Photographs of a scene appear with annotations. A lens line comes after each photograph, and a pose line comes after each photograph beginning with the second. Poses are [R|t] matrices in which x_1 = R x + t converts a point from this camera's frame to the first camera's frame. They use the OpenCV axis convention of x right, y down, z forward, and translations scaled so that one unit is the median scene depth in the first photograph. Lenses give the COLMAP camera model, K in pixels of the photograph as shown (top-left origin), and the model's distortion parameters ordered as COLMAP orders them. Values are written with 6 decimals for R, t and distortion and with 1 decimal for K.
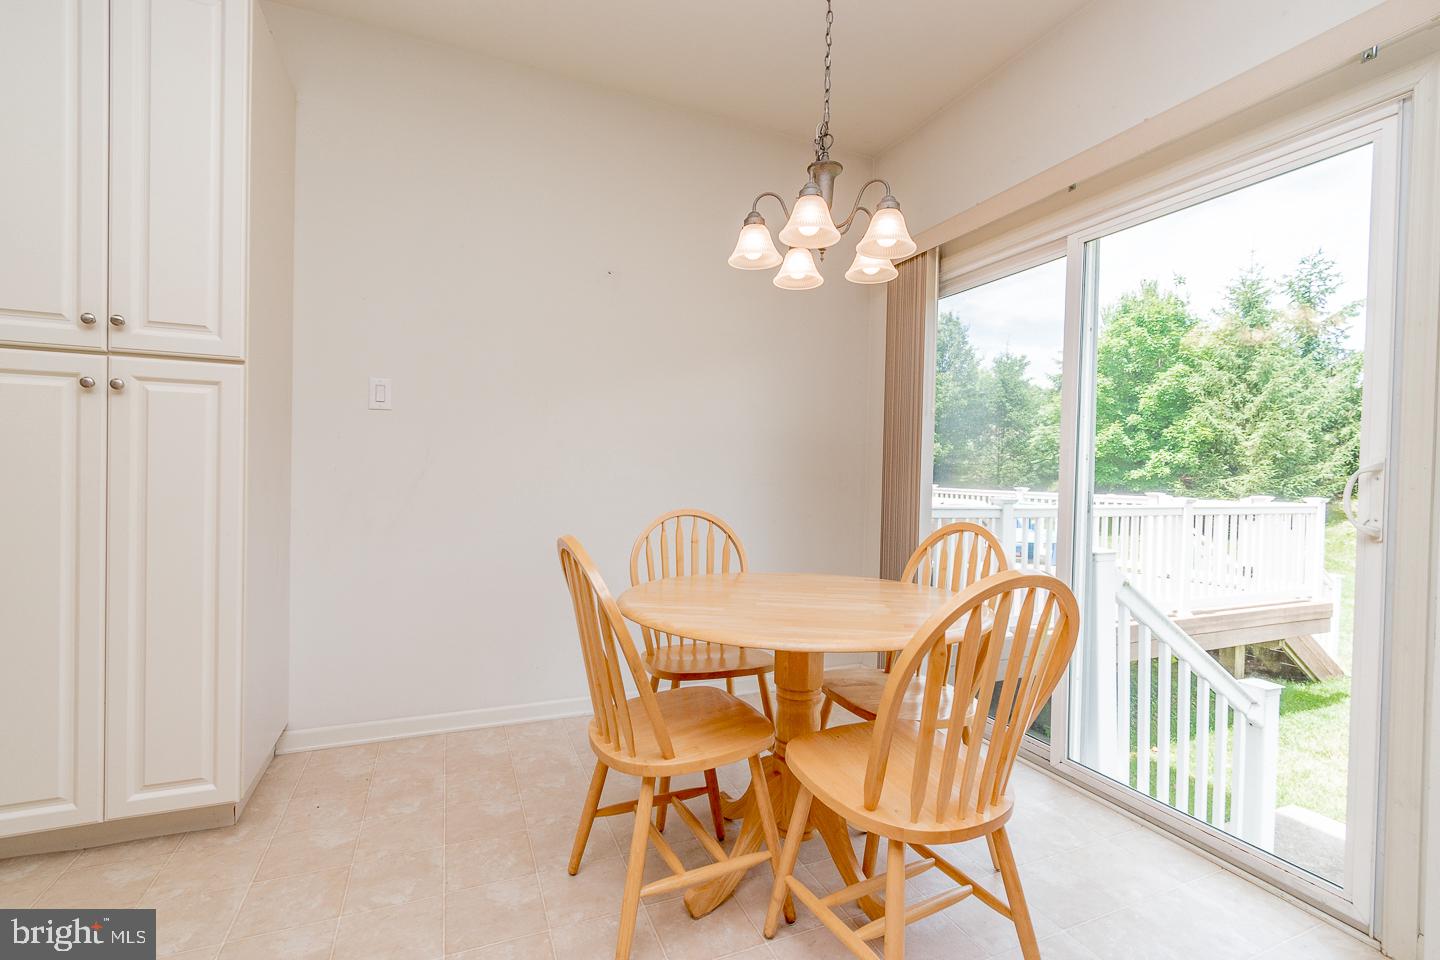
lens RADIAL K [[653.2, 0, 720.0], [0, 653.2, 480.0], [0, 0, 1]] dist [0.001716, 0.000177]
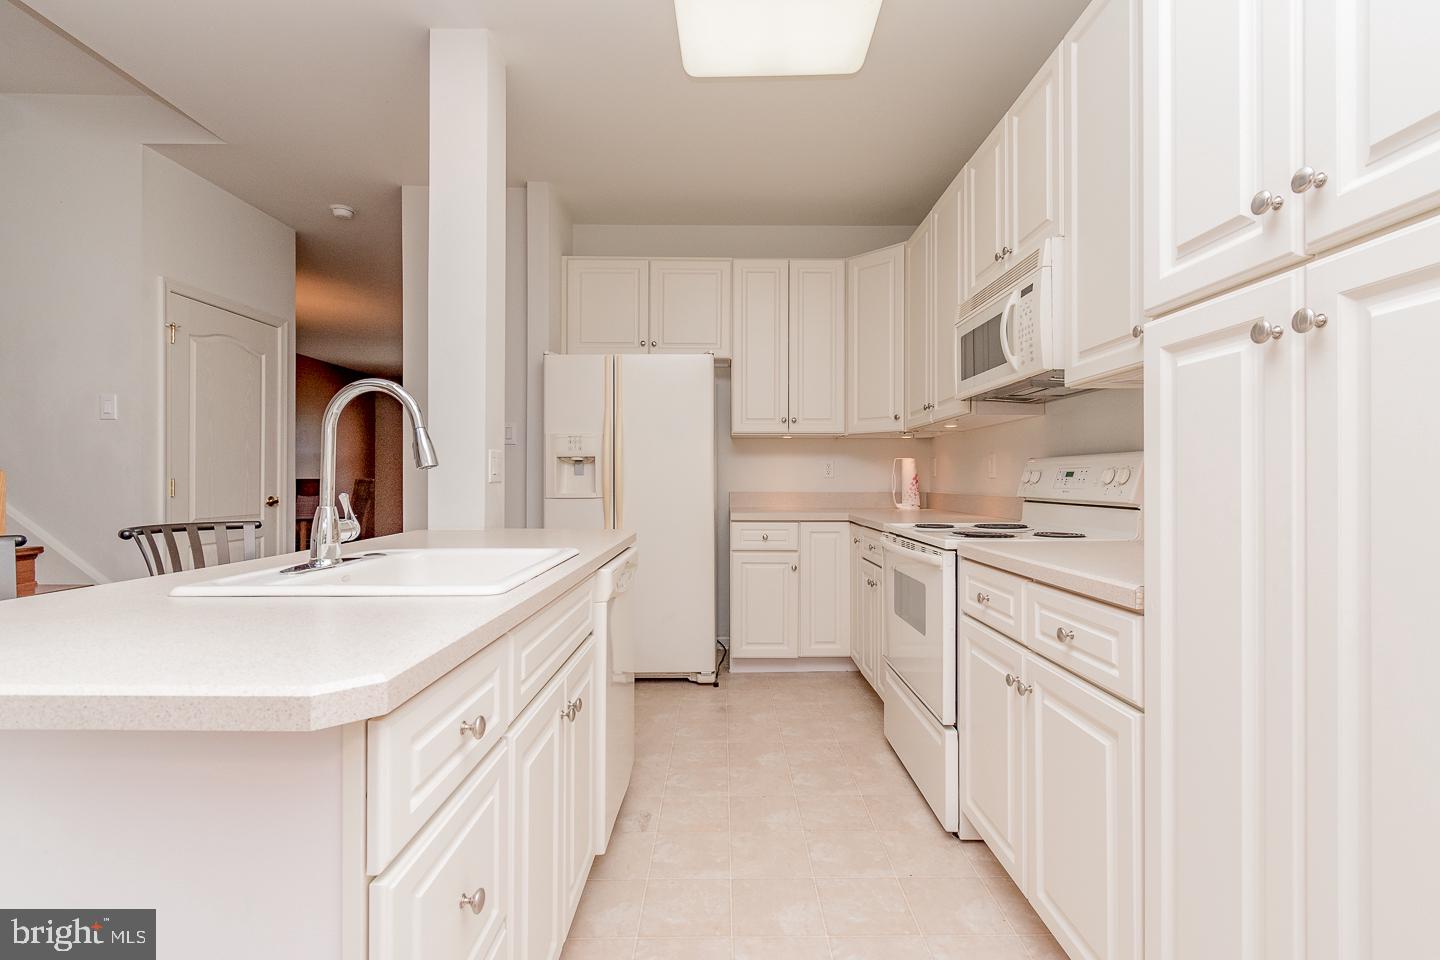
lens RADIAL K [[635.6, 0, 725.5], [0, 635.6, 477.6], [0, 0, 1]] dist [0.002919, 0.000313]
pose [[-0.384492, -0.026815, -0.922739, -0.337162], [-0.028288, 0.999451, -0.017257, -0.018973], [0.922695, 0.019467, -0.385040, 0.733423]]
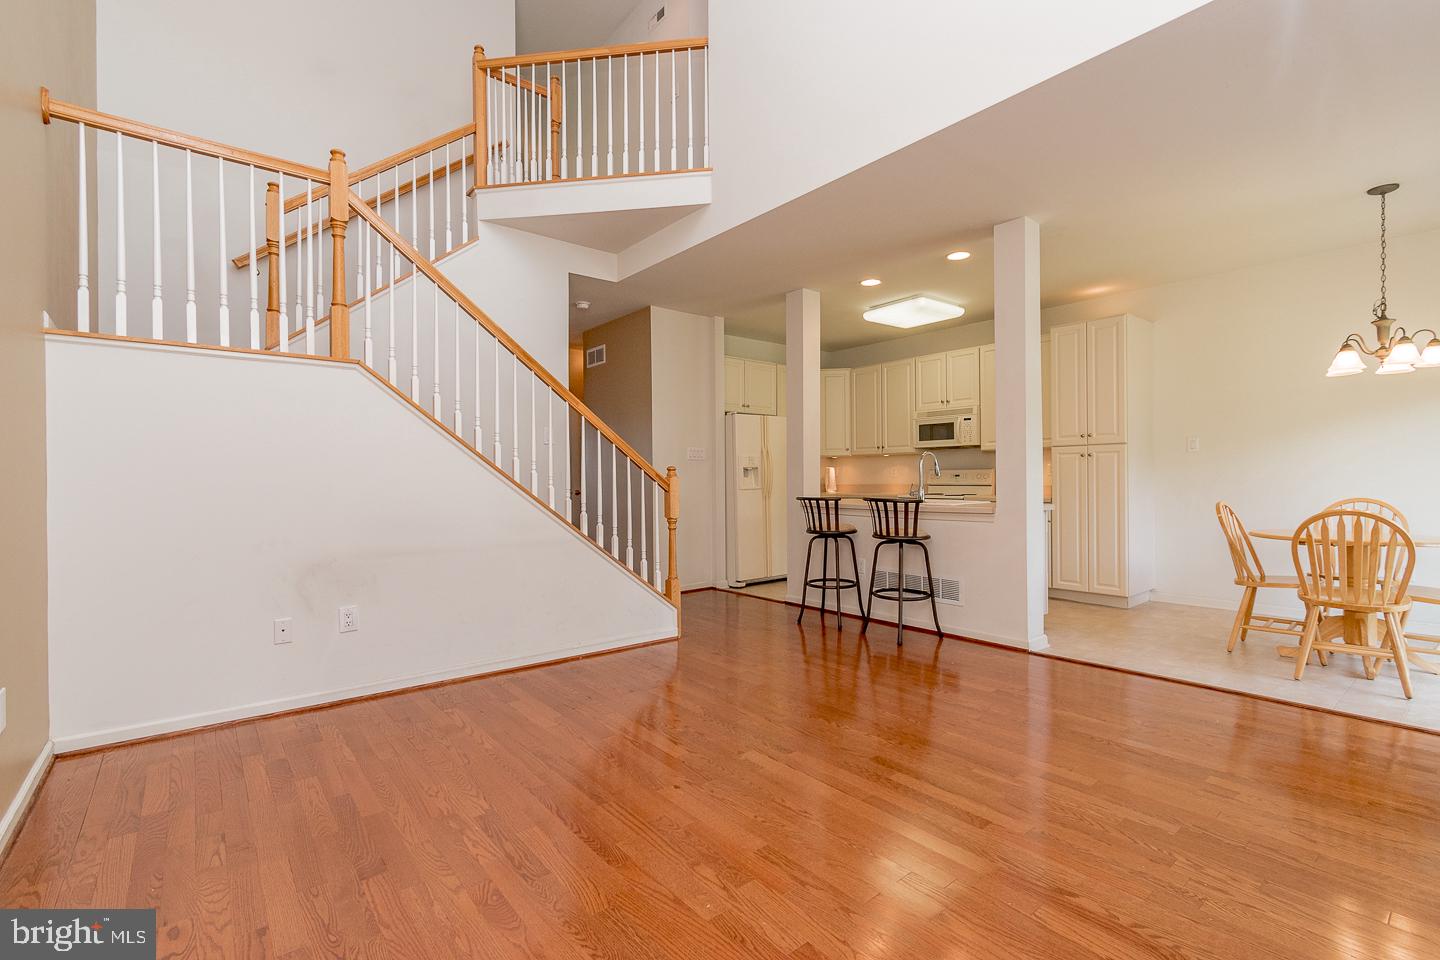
lens RADIAL K [[635.6, 0, 725.5], [0, 635.6, 477.6], [0, 0, 1]] dist [0.002919, 0.000313]
pose [[0.281435, -0.024806, -0.959260, 1.403318], [0.001260, 0.999674, -0.025482, 0.037370], [0.959579, 0.005963, 0.281375, -1.427797]]
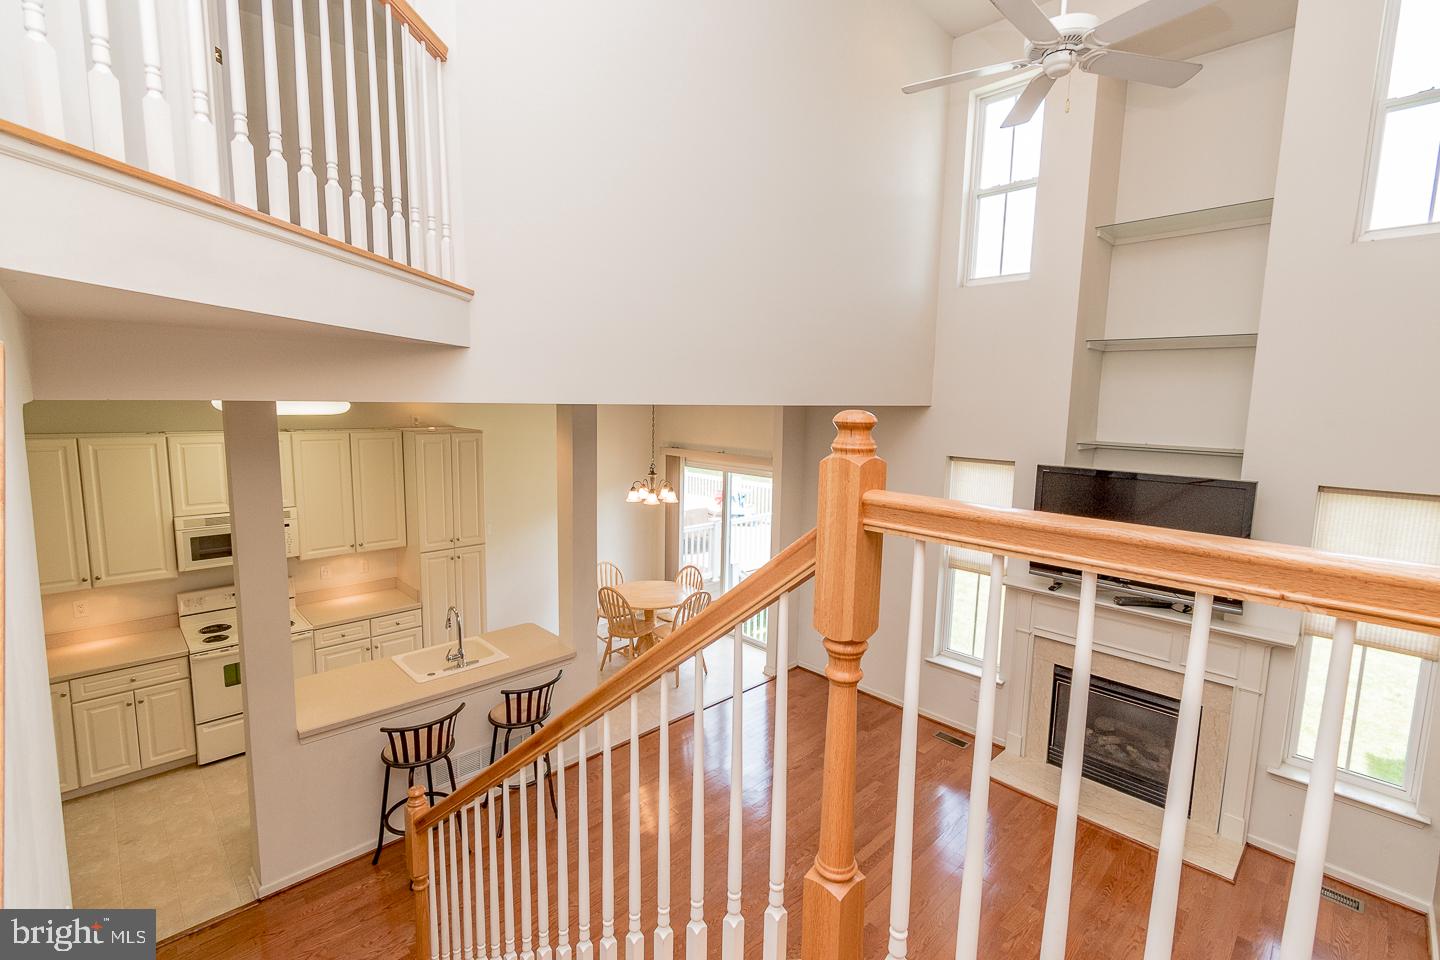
lens RADIAL K [[635.6, 0, 725.5], [0, 635.6, 477.6], [0, 0, 1]] dist [0.002919, 0.000313]
pose [[0.935674, -0.046378, 0.349803, -0.687777], [0.005441, 0.993104, 0.117113, -0.877591], [-0.352822, -0.107676, 0.929474, -2.382806]]
